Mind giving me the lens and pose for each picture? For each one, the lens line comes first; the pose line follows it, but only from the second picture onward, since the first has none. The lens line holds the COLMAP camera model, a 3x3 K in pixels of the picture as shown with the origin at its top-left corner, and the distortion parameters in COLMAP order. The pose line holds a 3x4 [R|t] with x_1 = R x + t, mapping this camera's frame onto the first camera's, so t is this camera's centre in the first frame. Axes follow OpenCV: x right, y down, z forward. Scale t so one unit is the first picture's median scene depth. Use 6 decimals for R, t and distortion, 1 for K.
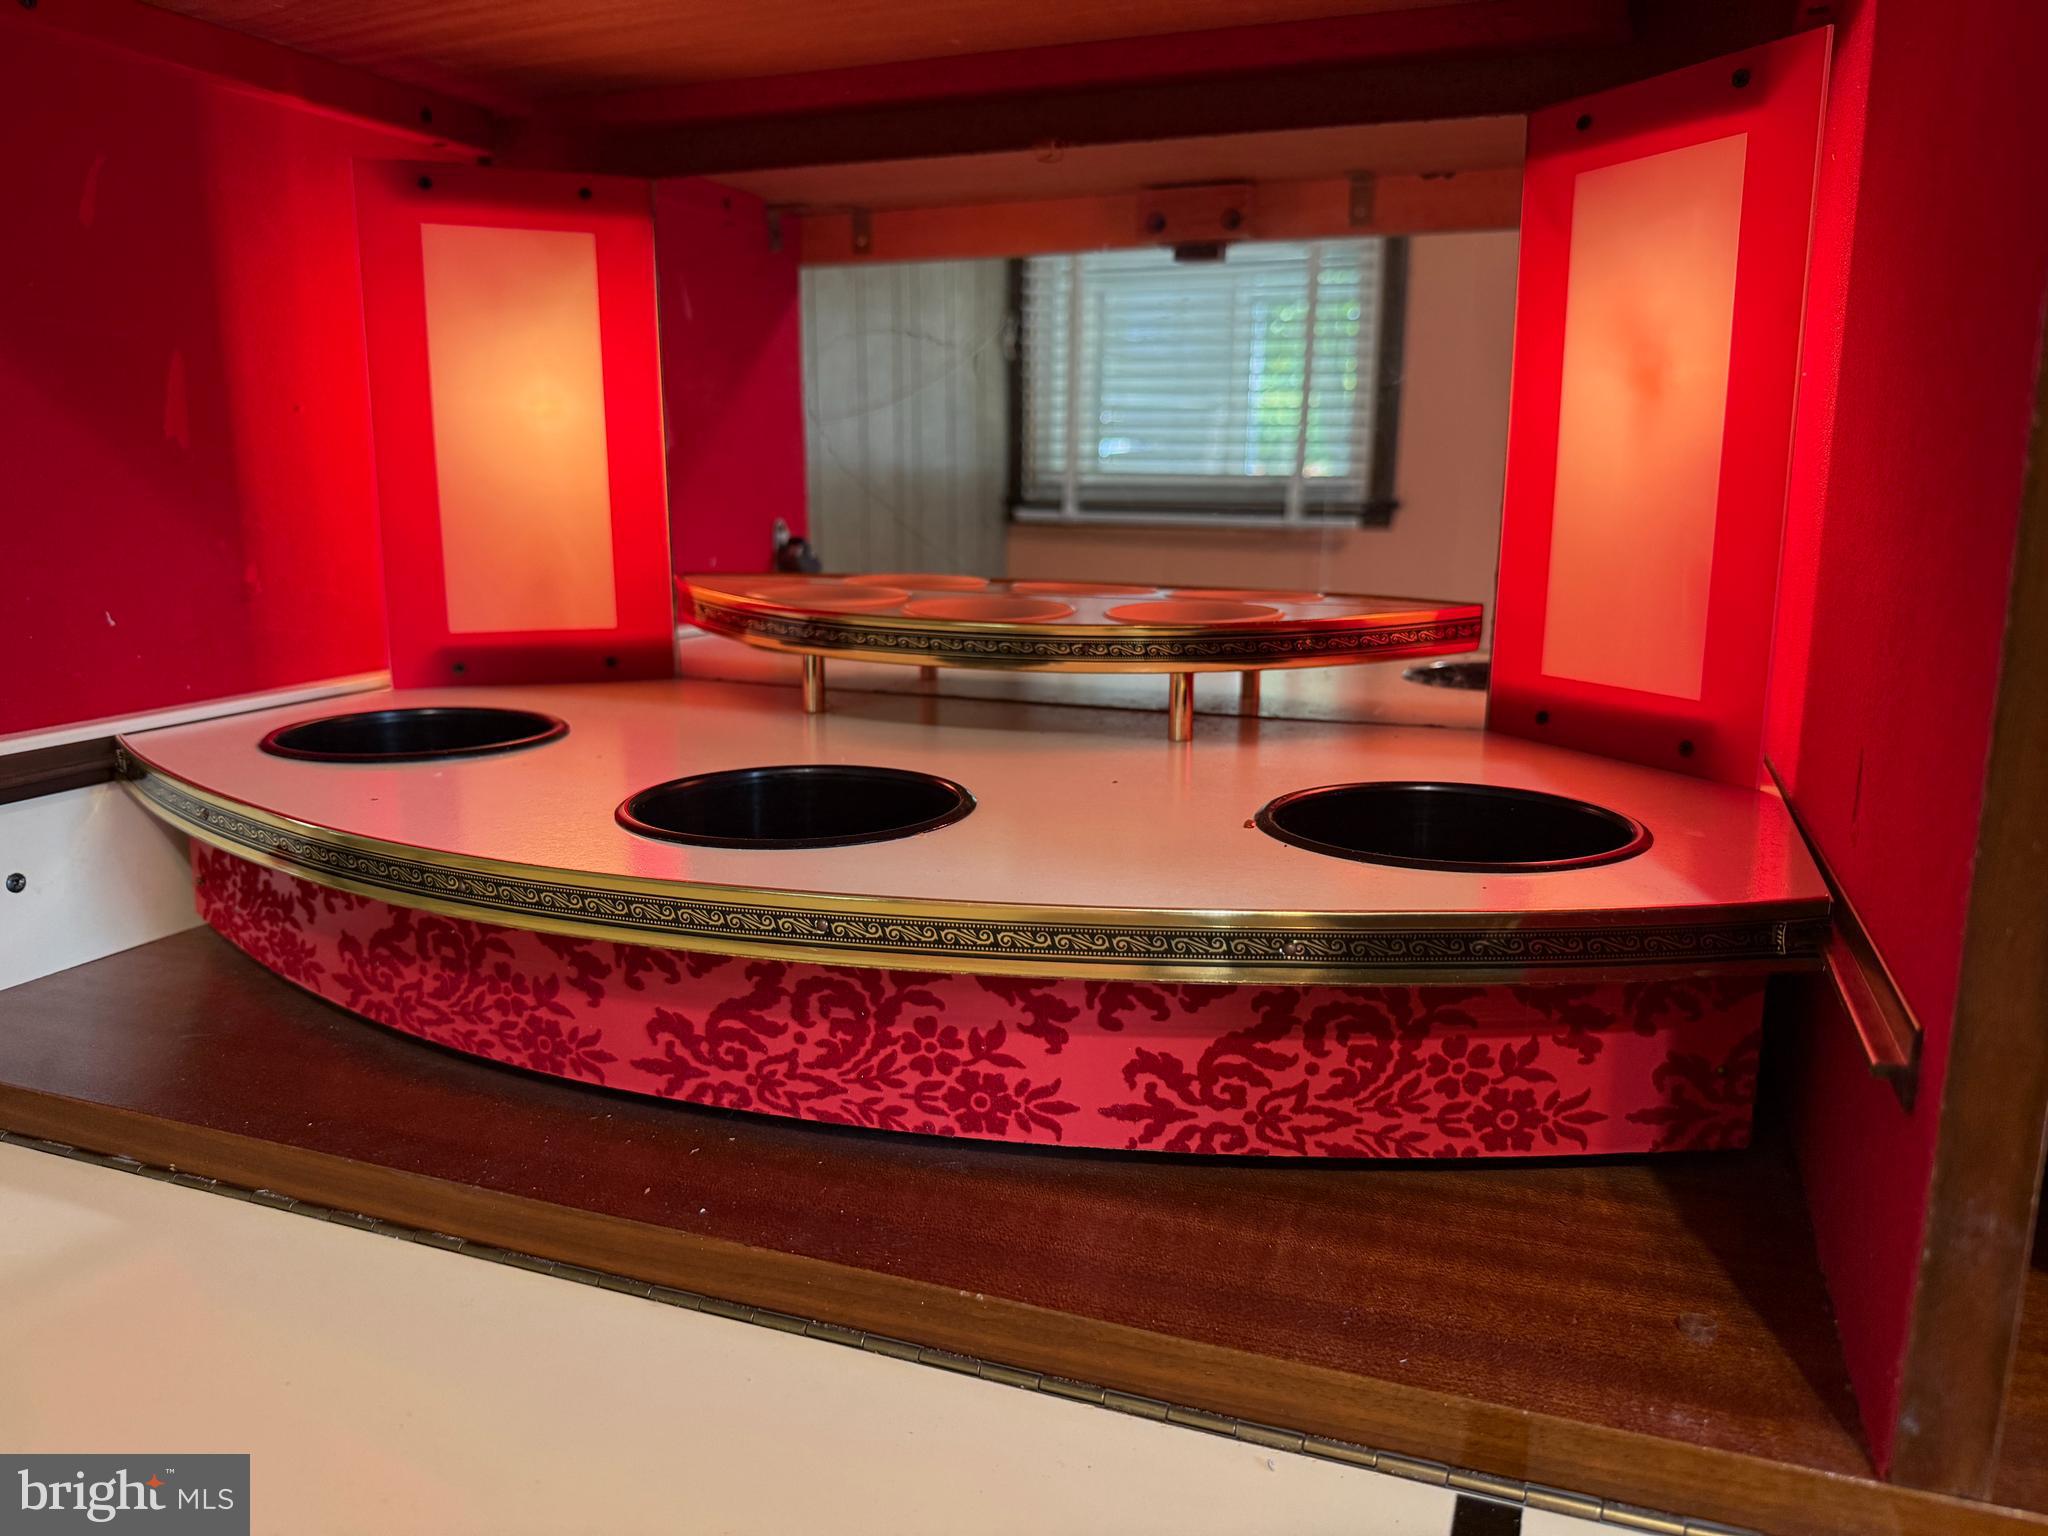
lens RADIAL K [[1458.0, 0, 1020.9], [0, 1458.0, 770.6], [0, 0, 1]] dist [0.046045, -0.004392]
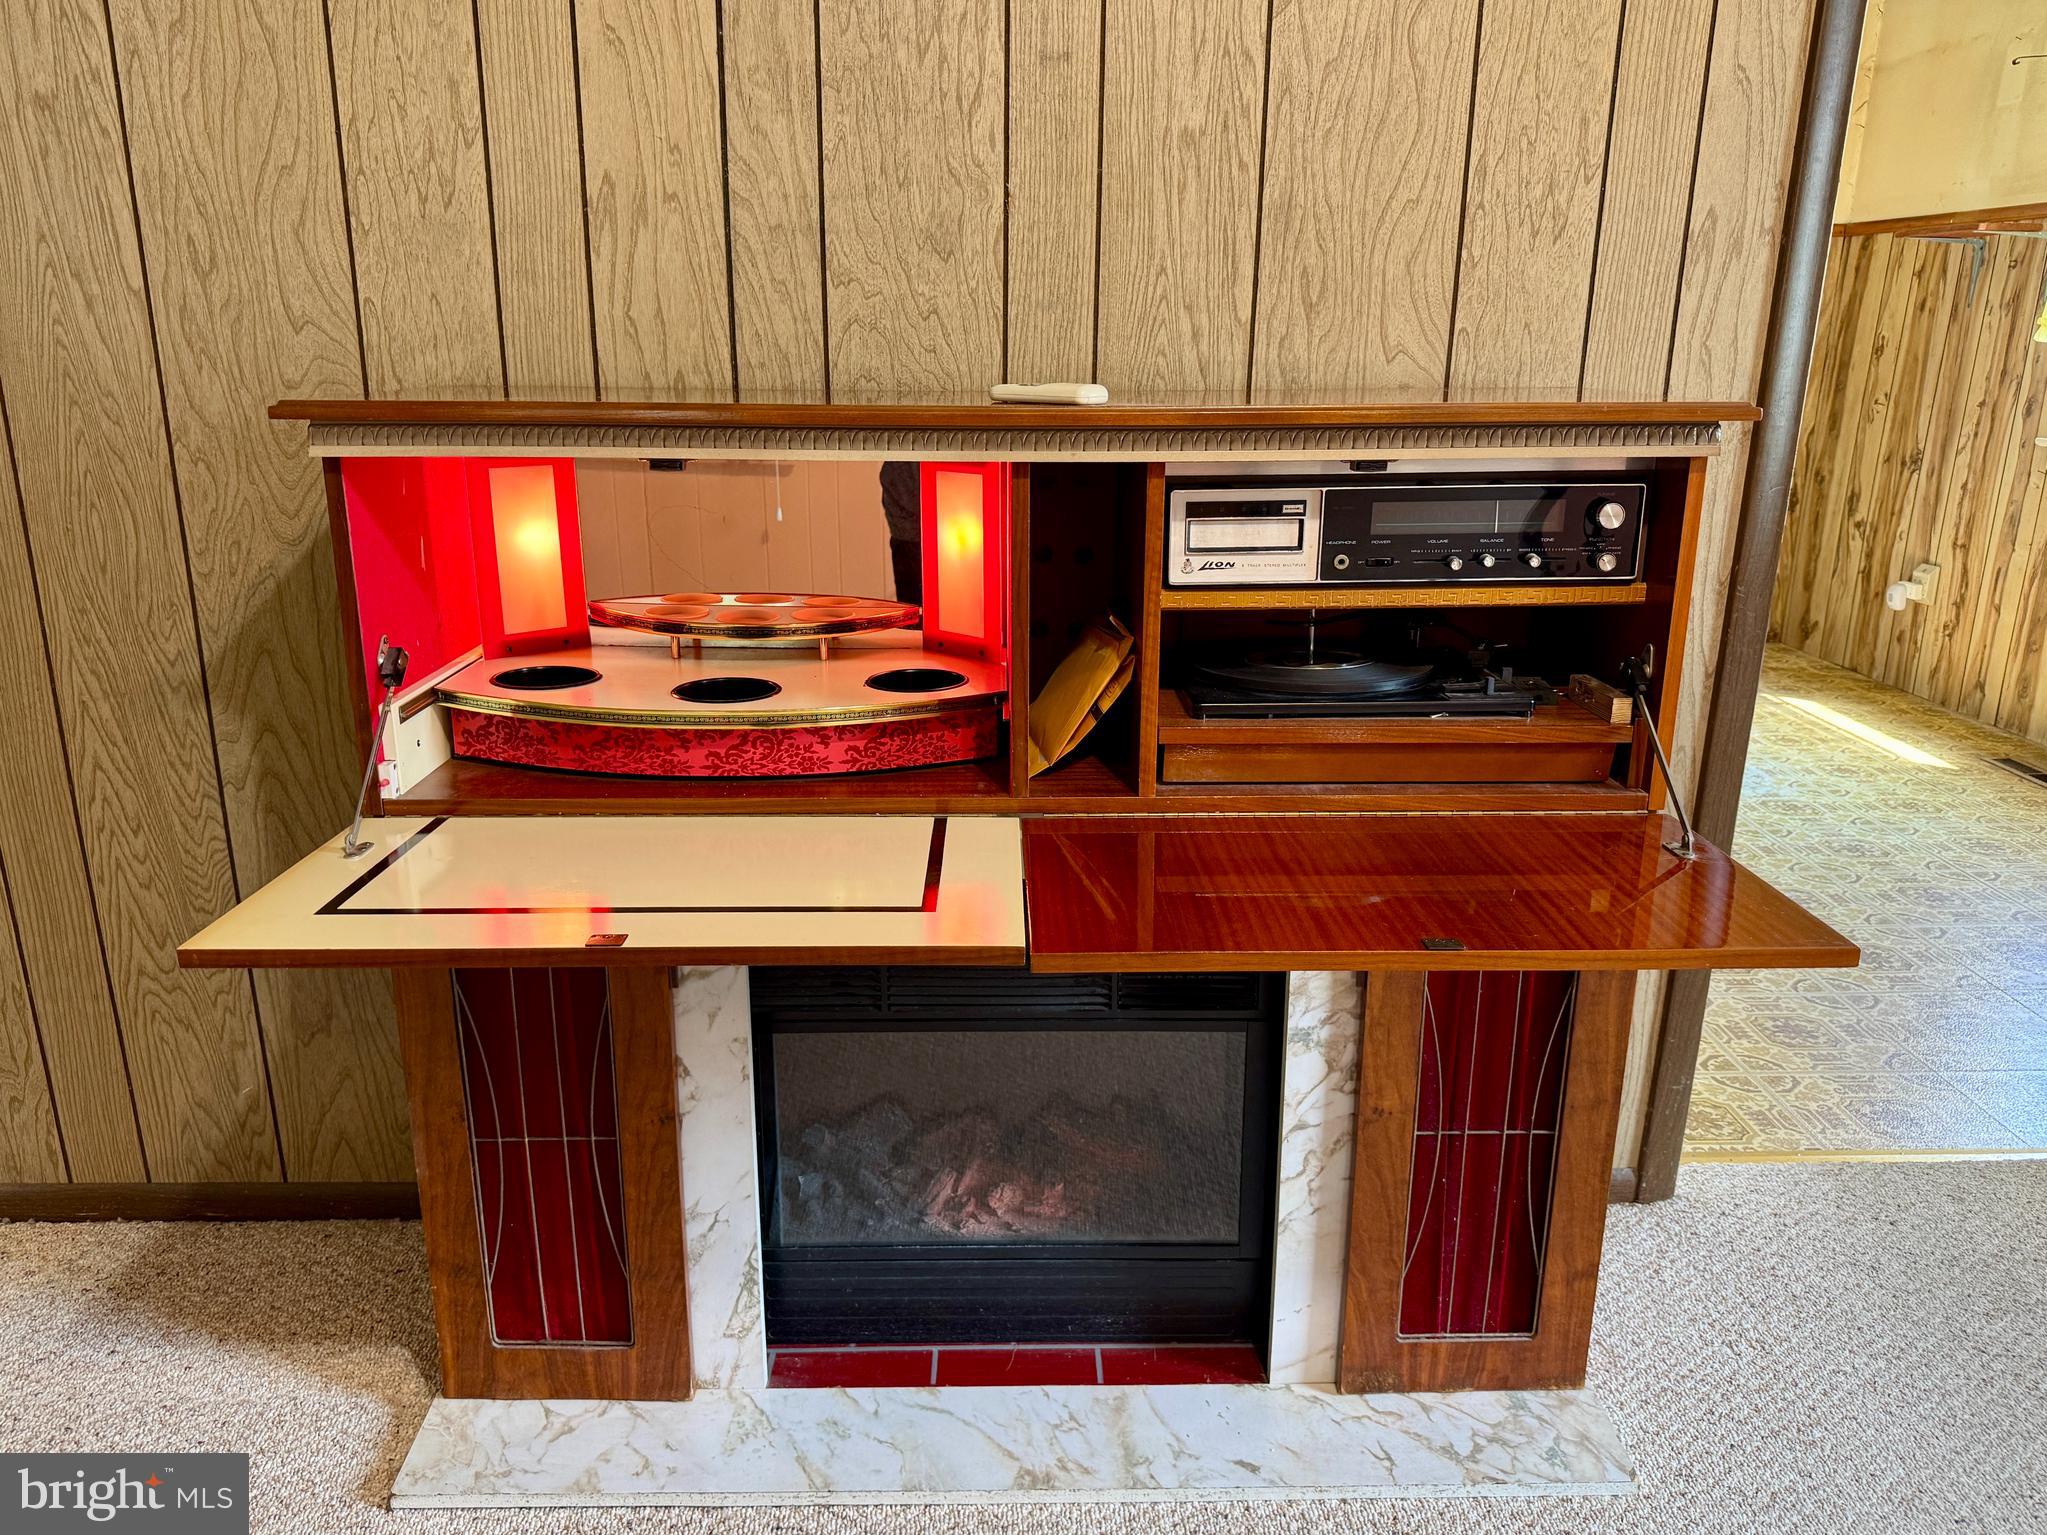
lens RADIAL K [[1457.3, 0, 1011.0], [0, 1457.3, 762.2], [0, 0, 1]] dist [0.046045, -0.004392]
pose [[0.924379, -0.097900, 0.368700, -0.920281], [0.071253, 0.993809, 0.085241, -0.058790], [-0.374762, -0.052524, 0.925632, -2.650555]]
